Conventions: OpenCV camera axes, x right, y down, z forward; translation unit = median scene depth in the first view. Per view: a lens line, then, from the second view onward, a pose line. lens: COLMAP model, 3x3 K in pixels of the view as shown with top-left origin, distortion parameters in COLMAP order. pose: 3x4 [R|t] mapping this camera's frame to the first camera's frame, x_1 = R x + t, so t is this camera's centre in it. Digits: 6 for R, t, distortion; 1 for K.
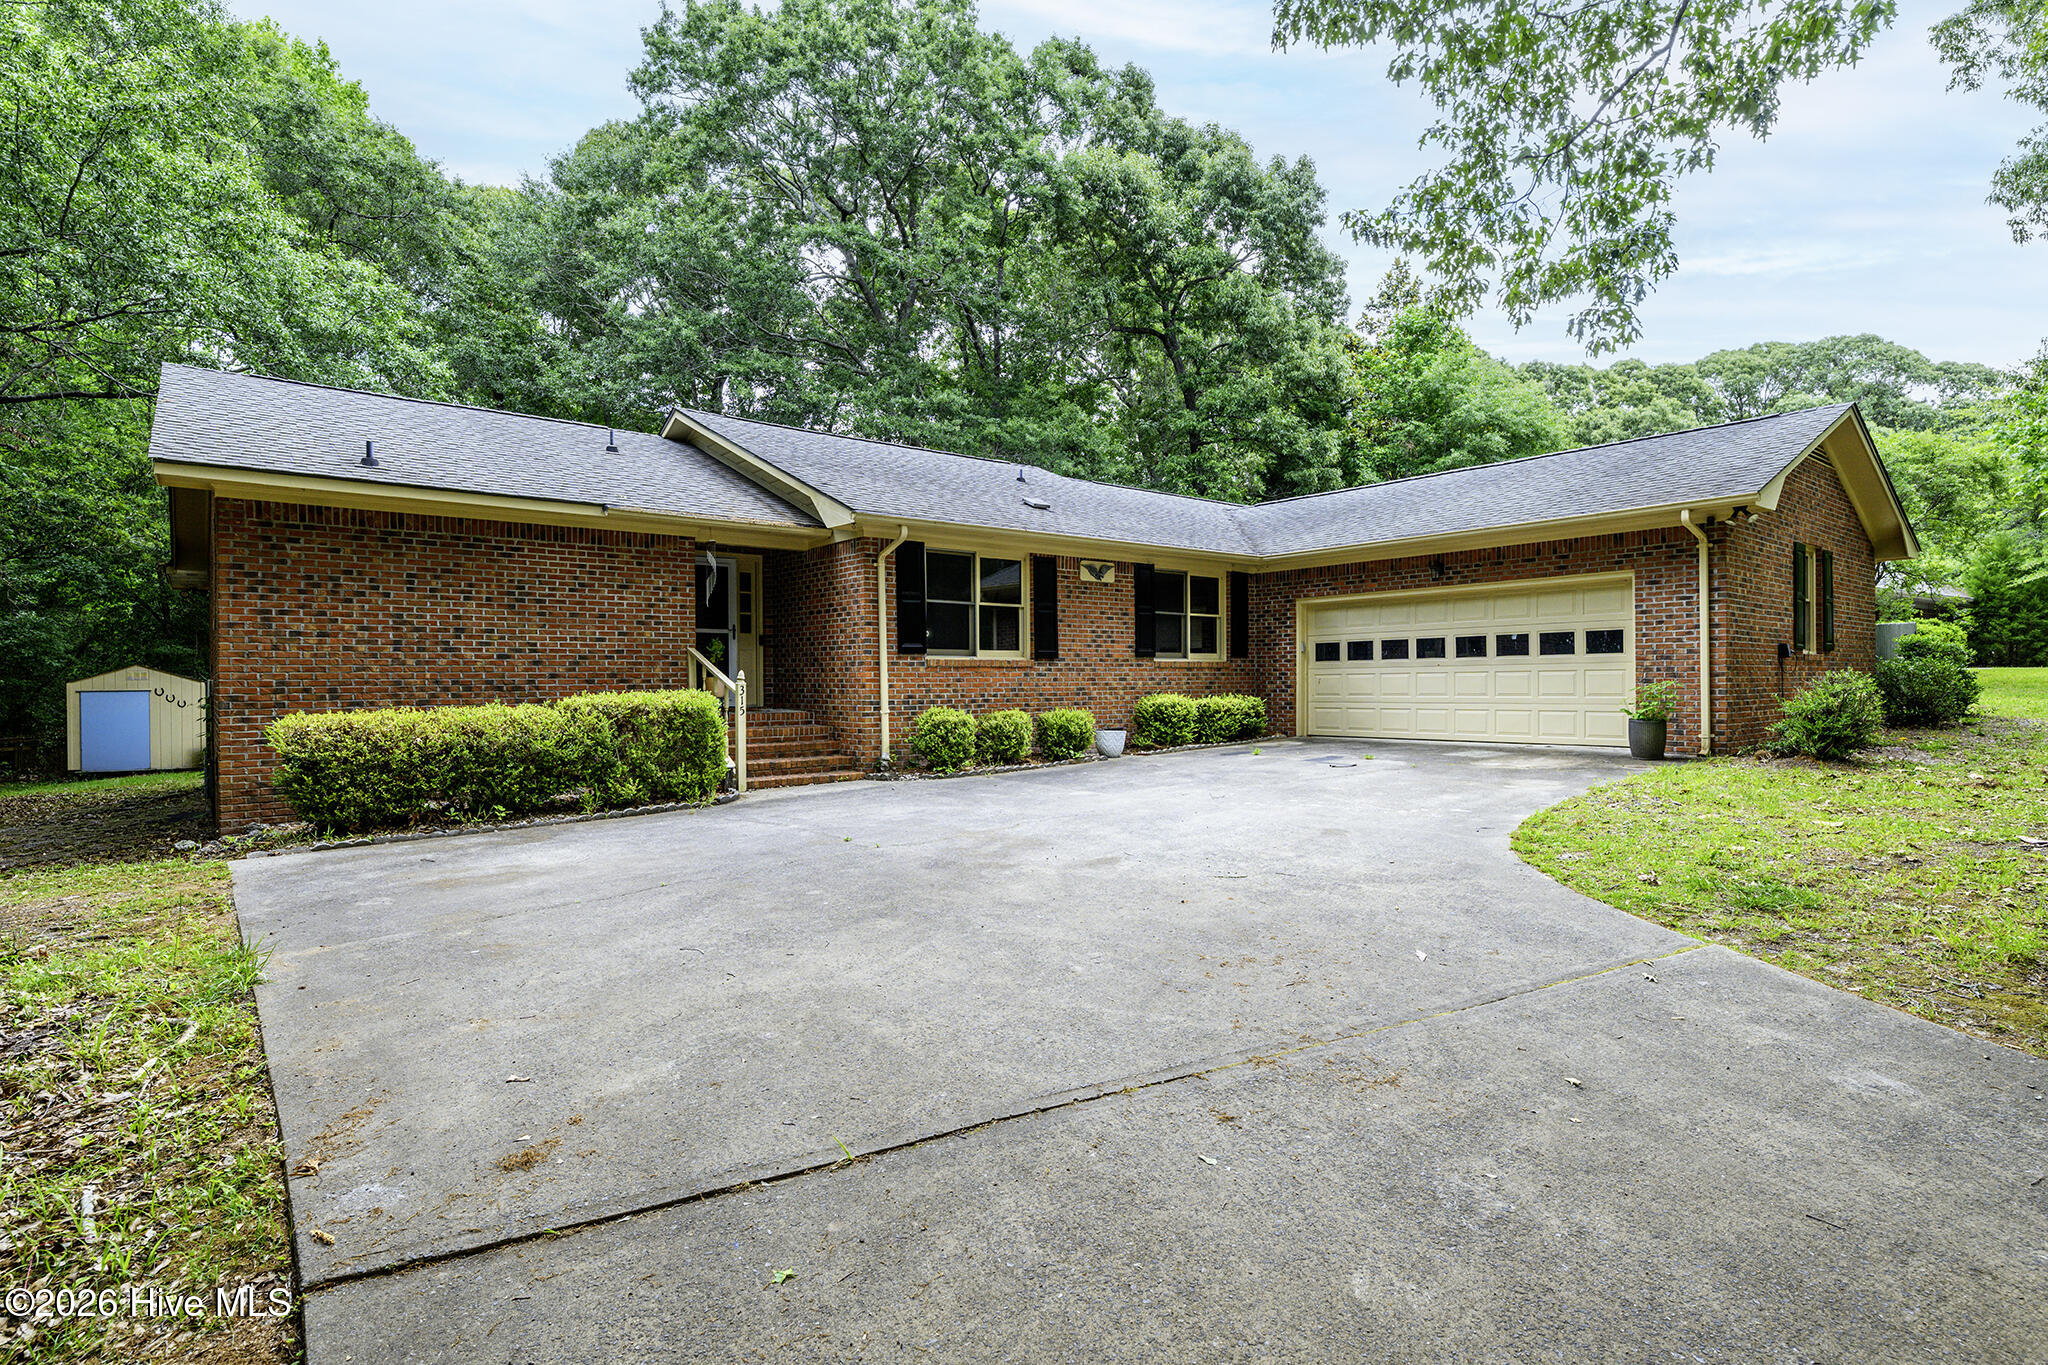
lens RADIAL K [[1032.6, 0, 1039.9], [0, 1032.6, 687.1], [0, 0, 1]] dist [0.002688, -0.002102]
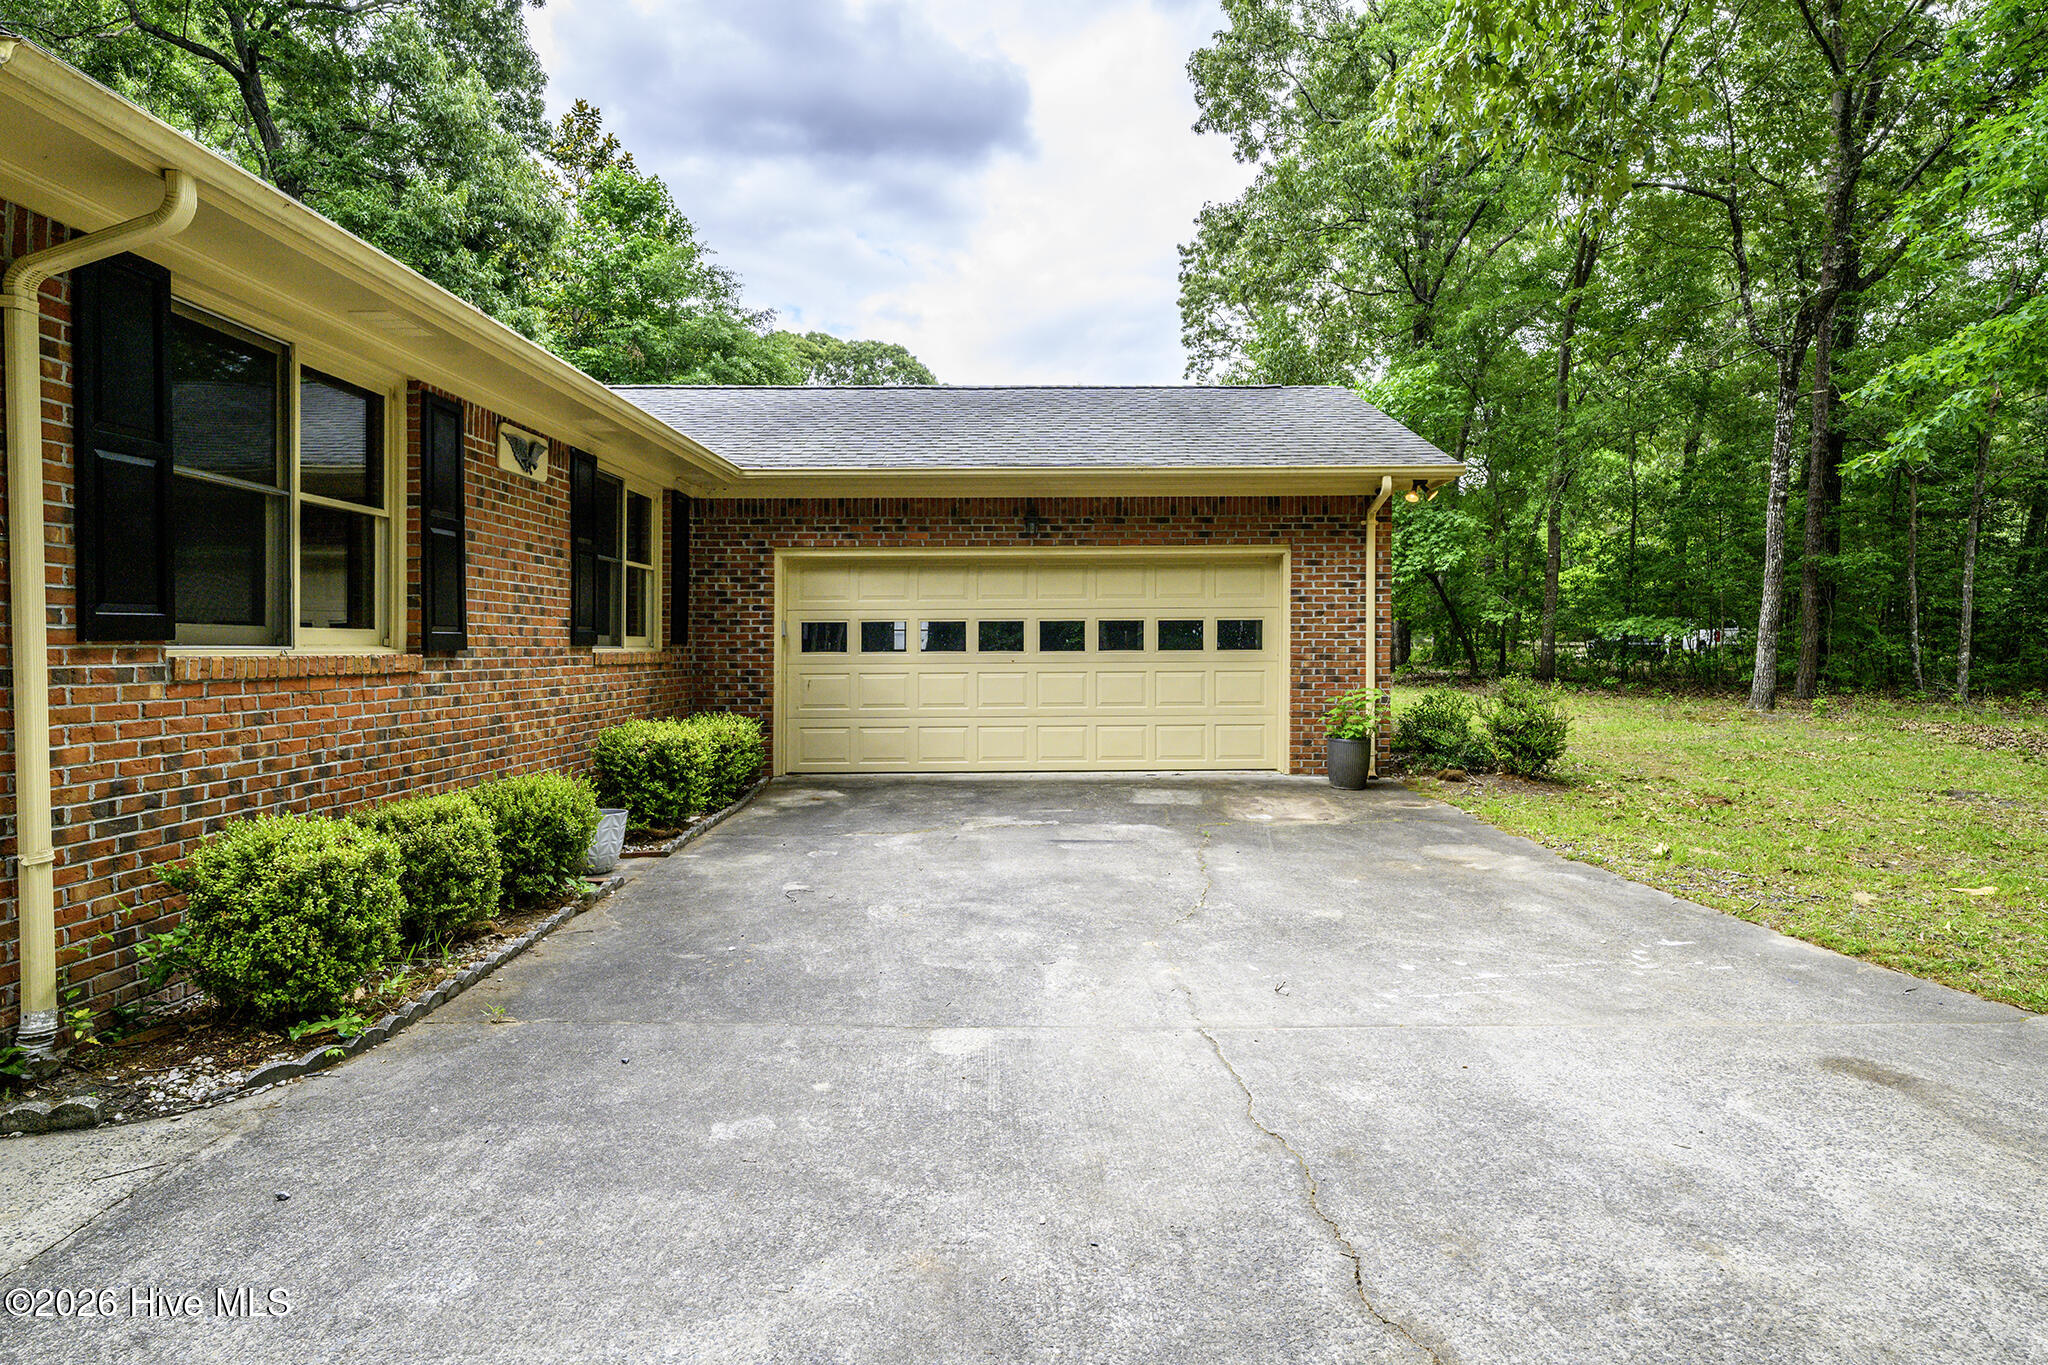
lens RADIAL K [[1132.3, 0, 1055.6], [0, 1132.3, 654.5], [0, 0, 1]] dist [0.000285, 0.001689]
pose [[0.630658, 0.002933, 0.776055, -0.206433], [0.000578, 0.999991, -0.004249, -0.026595], [-0.776061, 0.003128, 0.630651, 0.592188]]
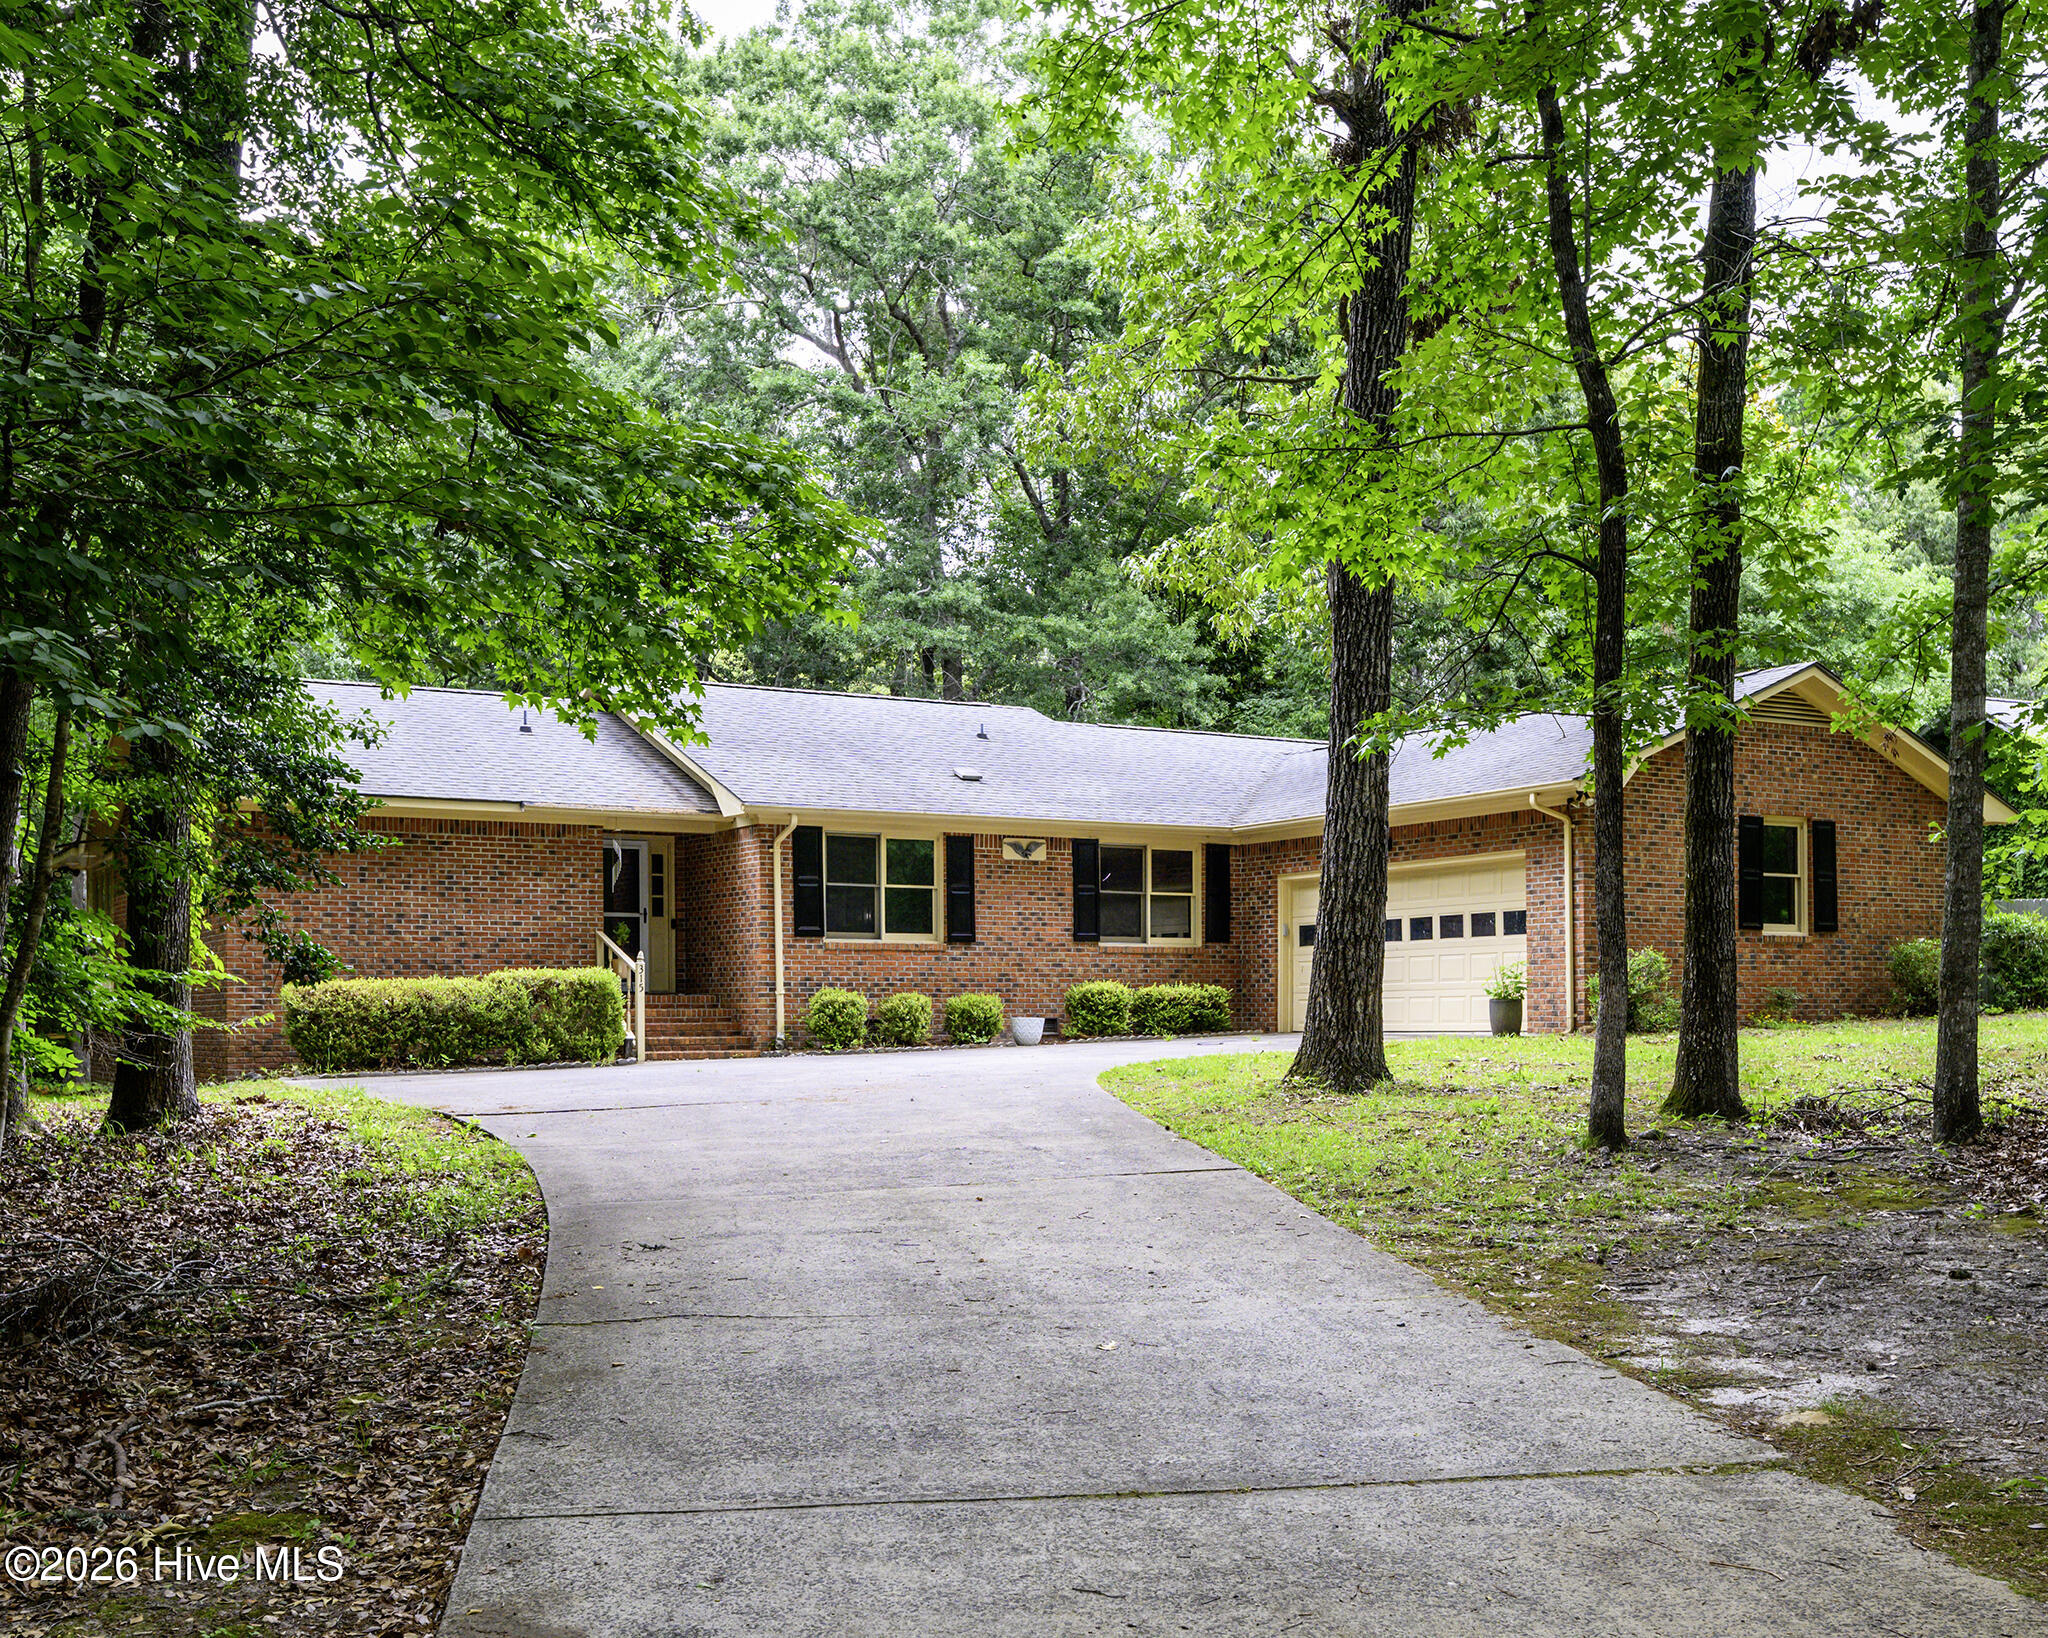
lens RADIAL K [[2247.3, 0, 1144.3], [0, 2247.3, 1057.6], [0, 0, 1]] dist [-0.001879, 0.000000]
pose [[0.993423, 0.003675, -0.114446, 0.457834], [-0.002100, 0.999901, 0.013878, 0.055346], [0.114486, -0.013546, 0.993333, -1.163799]]
